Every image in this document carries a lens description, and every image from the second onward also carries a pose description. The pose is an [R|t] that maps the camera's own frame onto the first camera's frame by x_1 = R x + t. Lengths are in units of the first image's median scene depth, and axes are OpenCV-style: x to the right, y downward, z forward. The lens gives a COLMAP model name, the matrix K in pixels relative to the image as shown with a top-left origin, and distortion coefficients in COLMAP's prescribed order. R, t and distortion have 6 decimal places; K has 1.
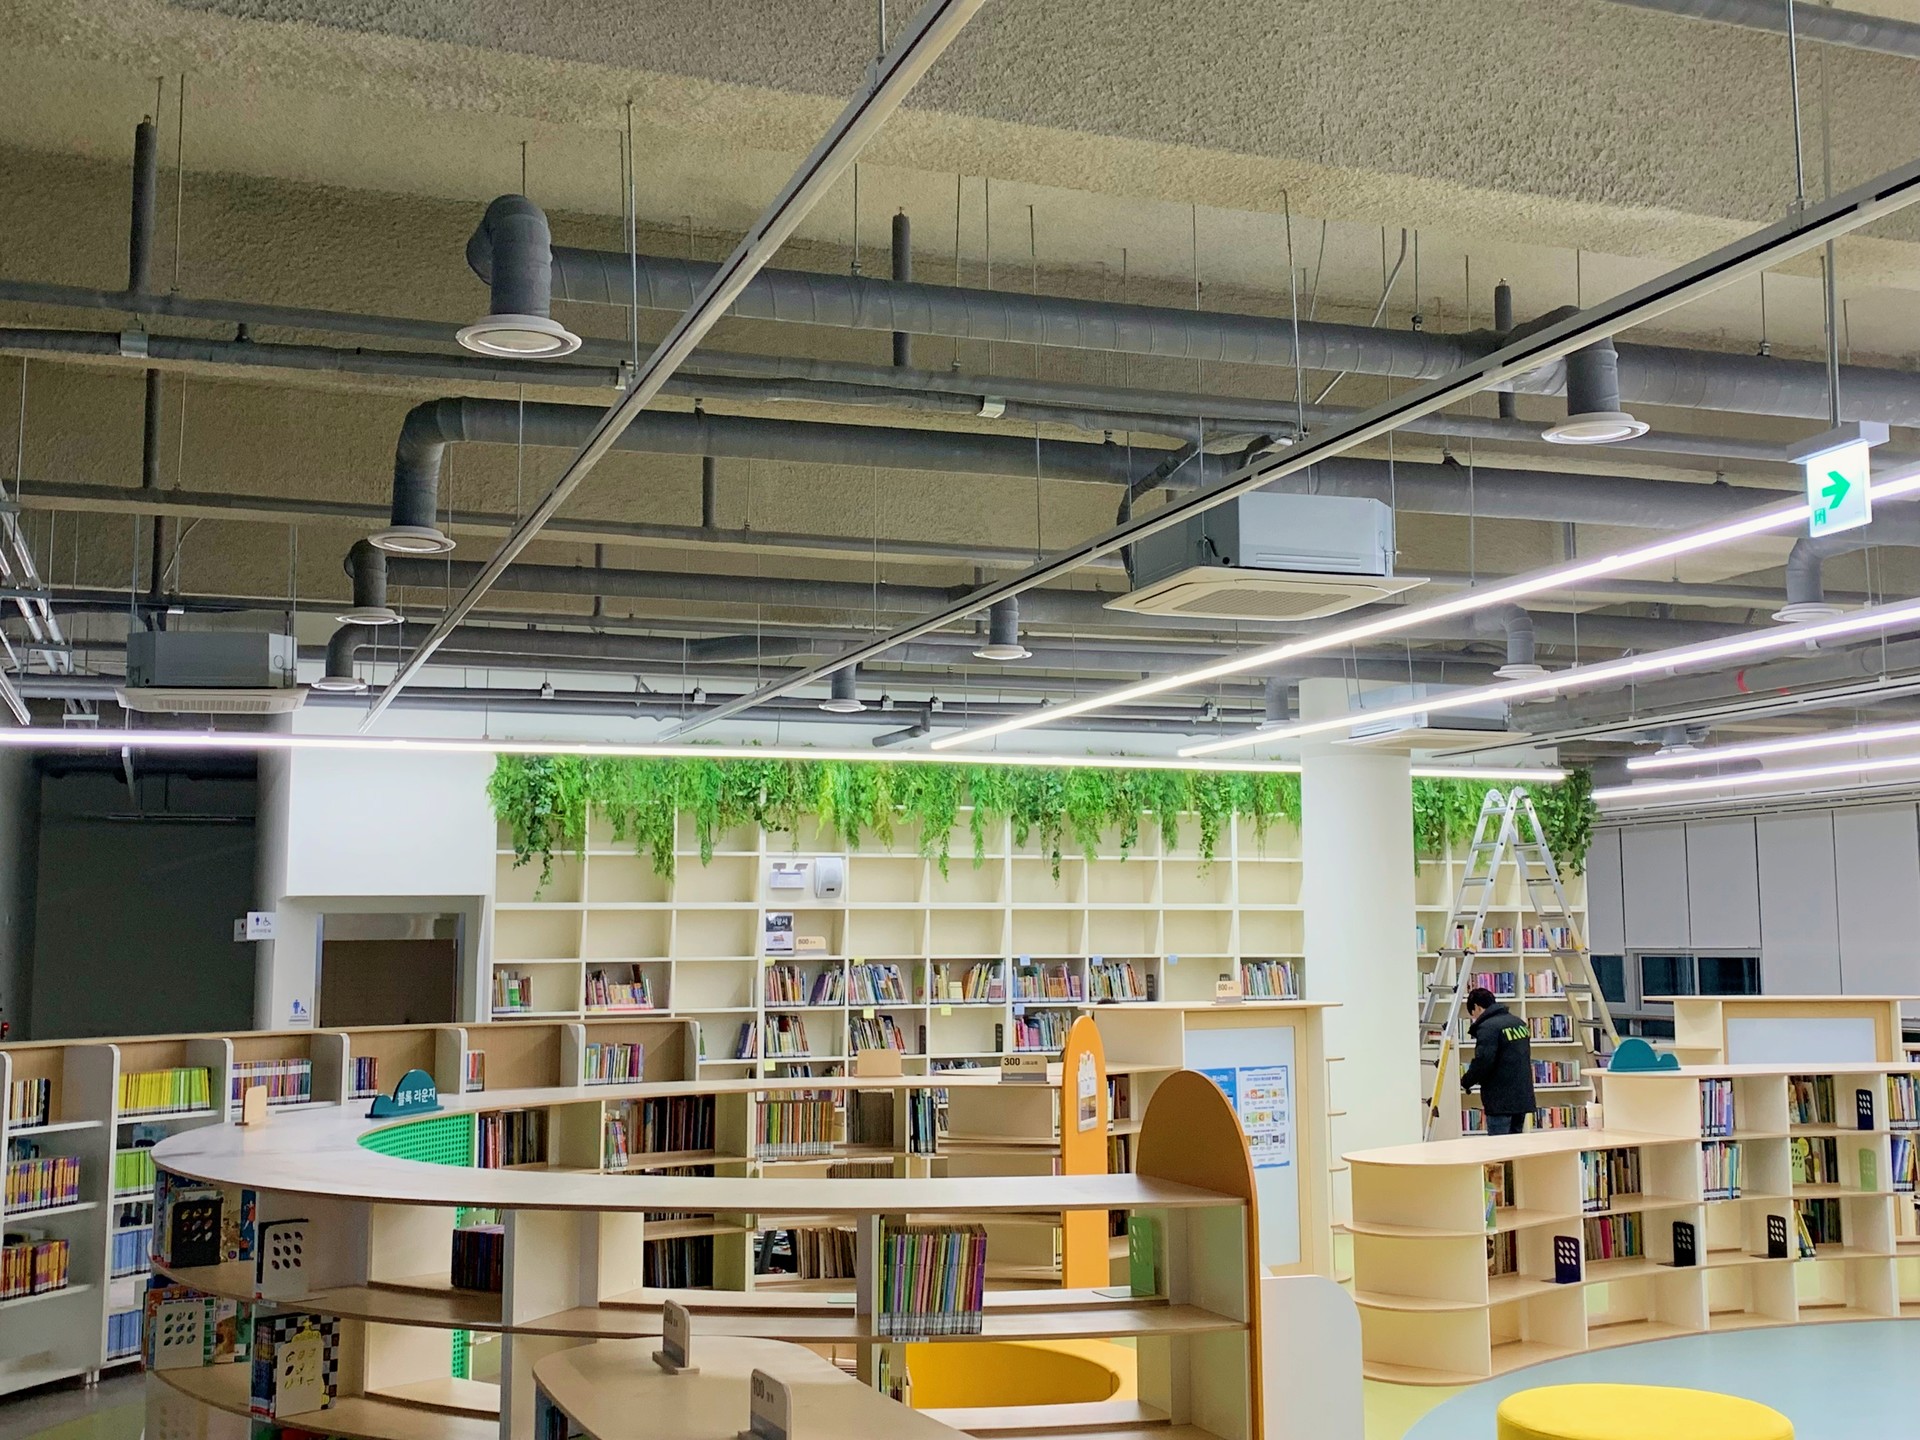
lens RADIAL K [[2085.1, 0, 961.7], [0, 2085.1, 714.1], [0, 0, 1]] dist [0.110476, 0.000000]
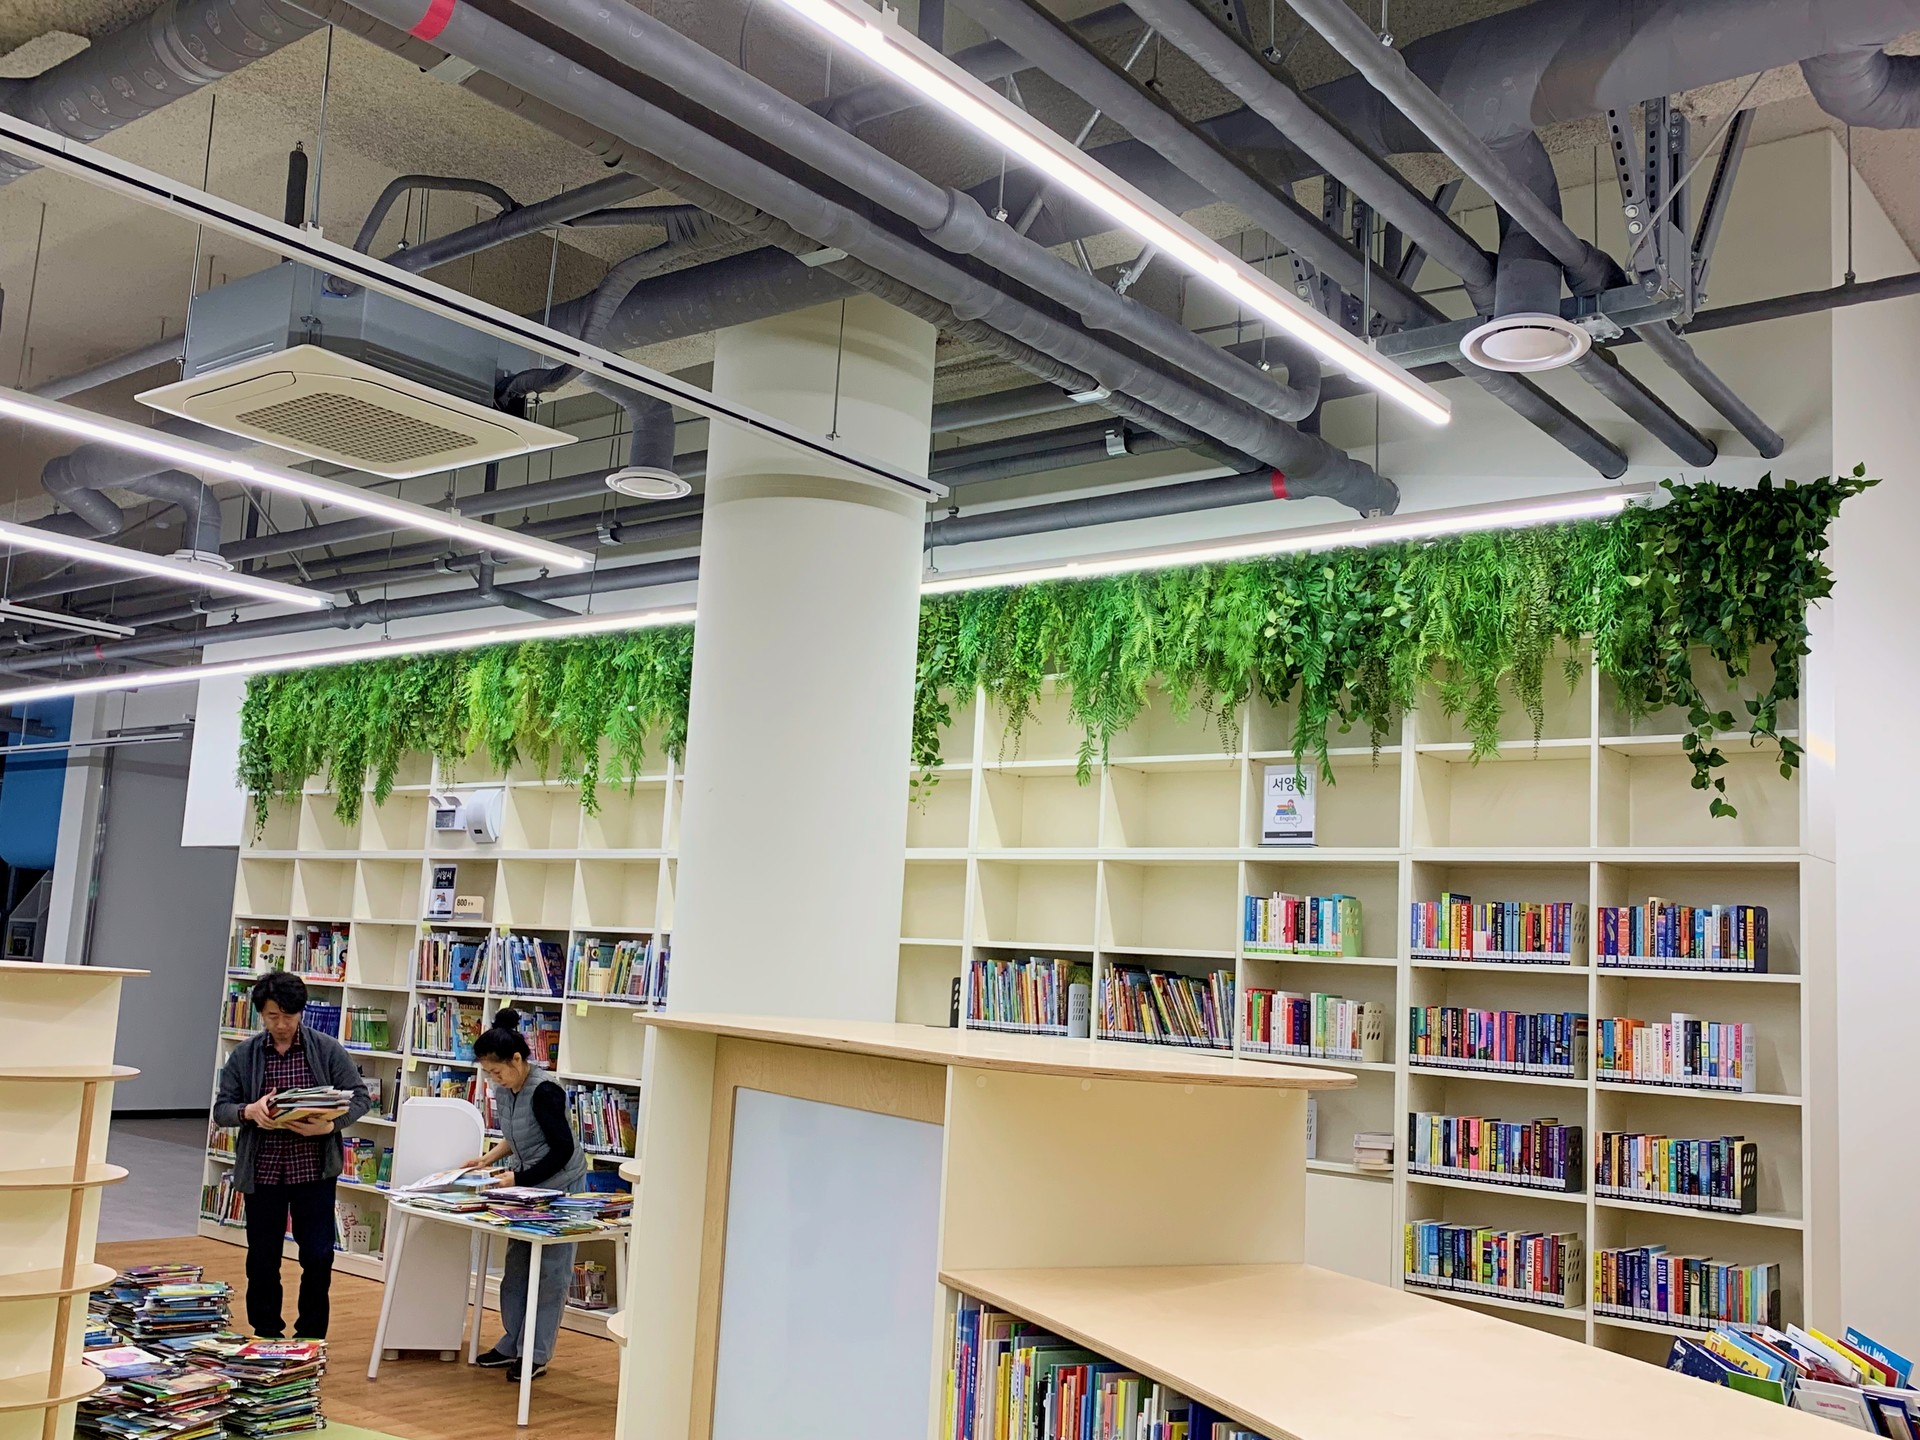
lens RADIAL K [[1823.7, 0, 947.7], [0, 1823.7, 728.6], [0, 0, 1]] dist [0.038931, 0.000000]
pose [[0.514641, -0.087099, -0.852971, 0.559354], [0.029167, 0.996030, -0.084109, 0.104917], [0.856910, 0.018408, 0.515138, 0.795619]]
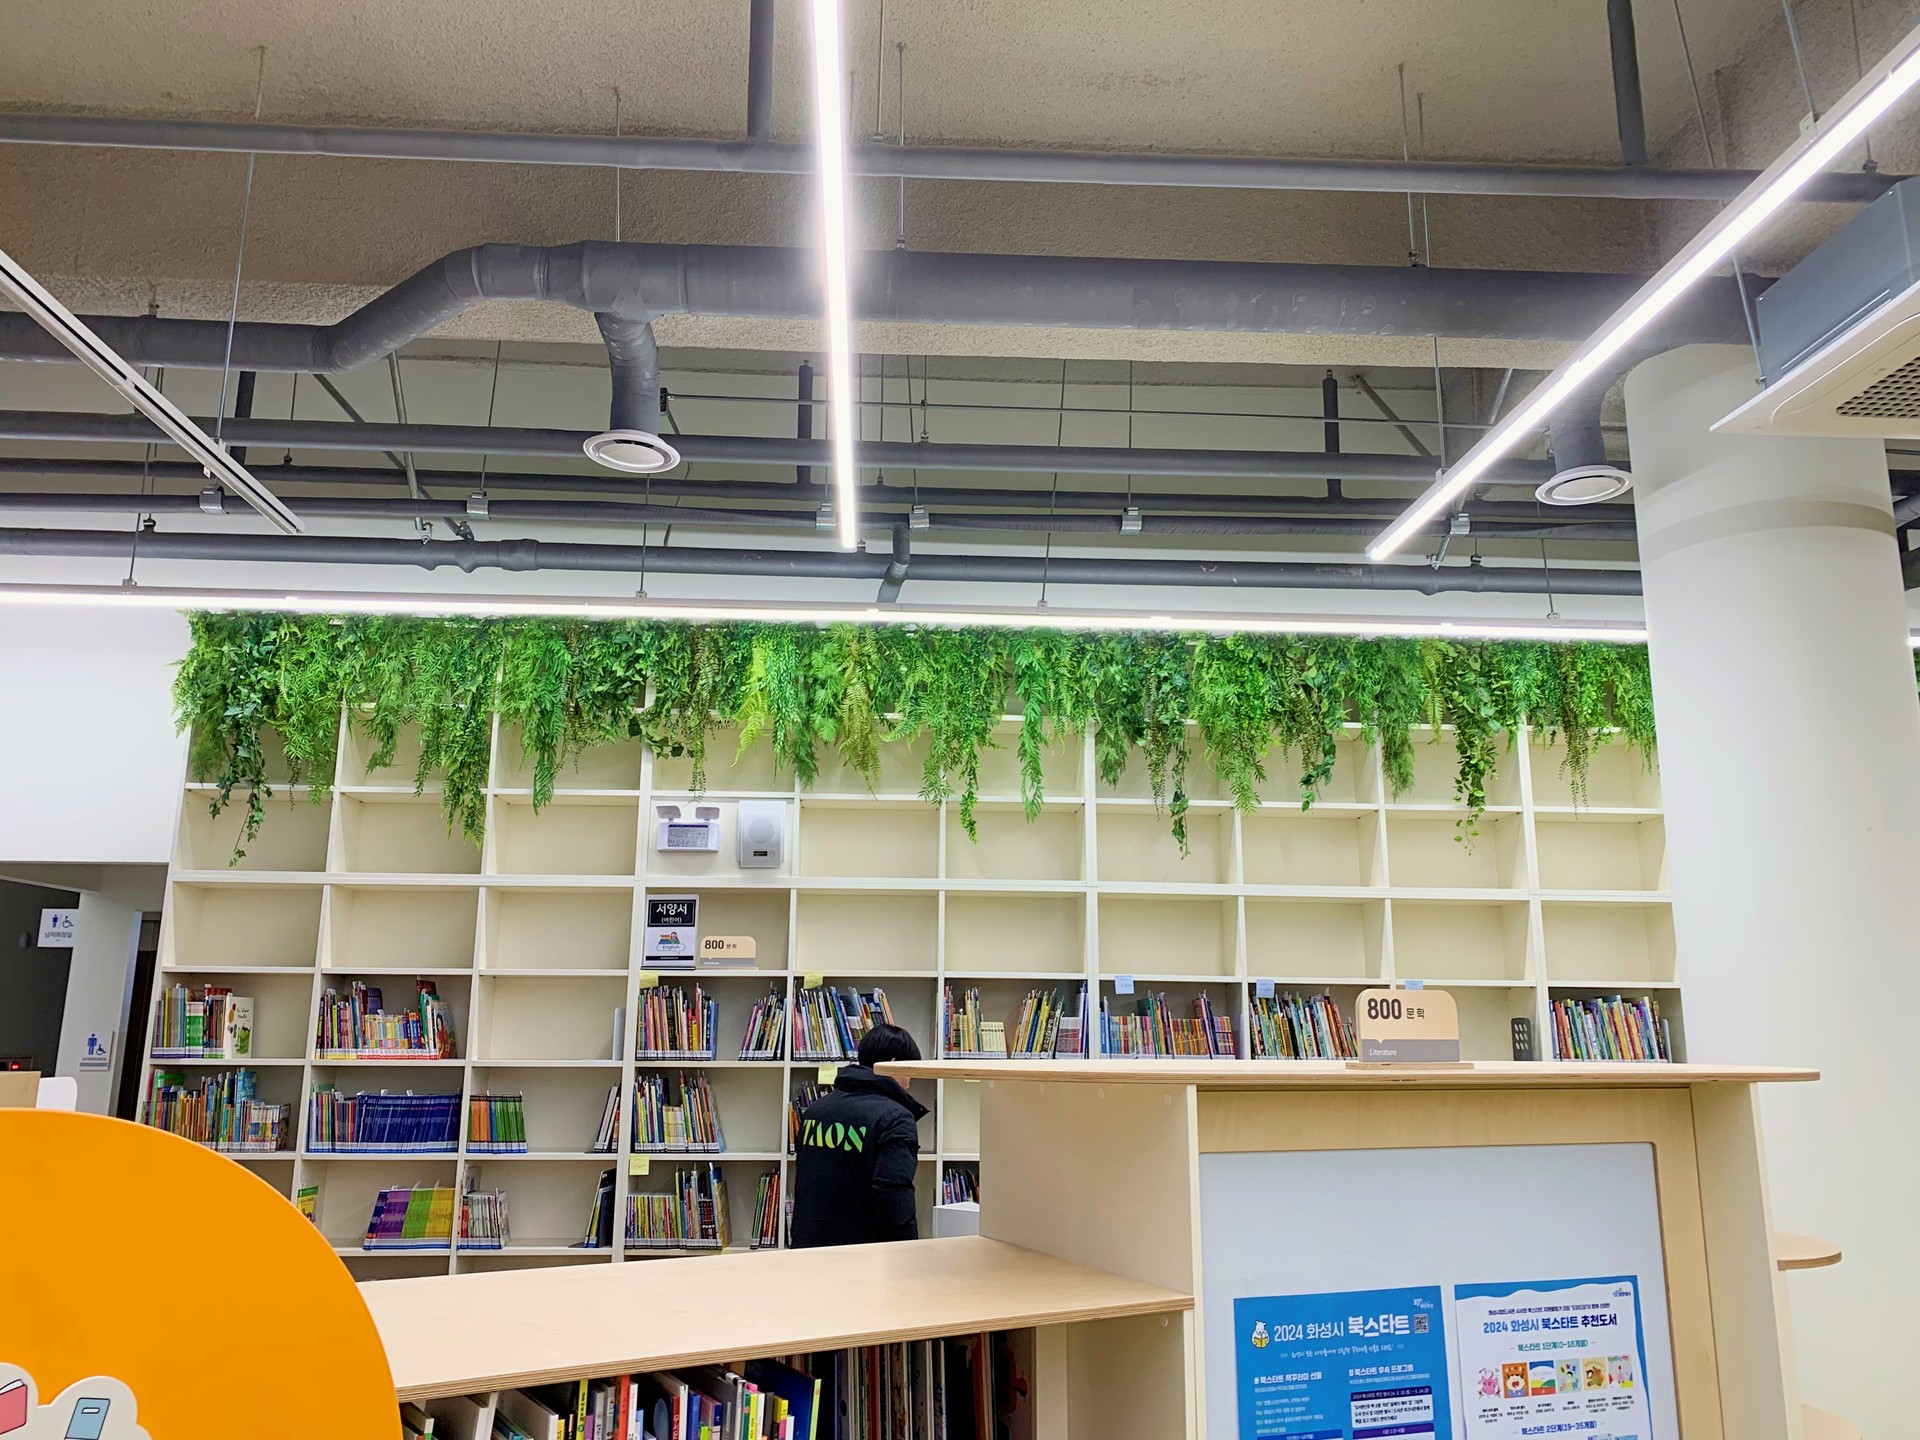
lens RADIAL K [[1412.1, 0, 959.6], [0, 1412.1, 718.9], [0, 0, 1]] dist [0.032777, -0.022910]
pose [[0.955155, -0.049727, -0.291901, 0.103465], [0.018501, 0.993894, -0.108778, 0.088732], [0.295528, 0.098499, 0.950243, 0.630285]]
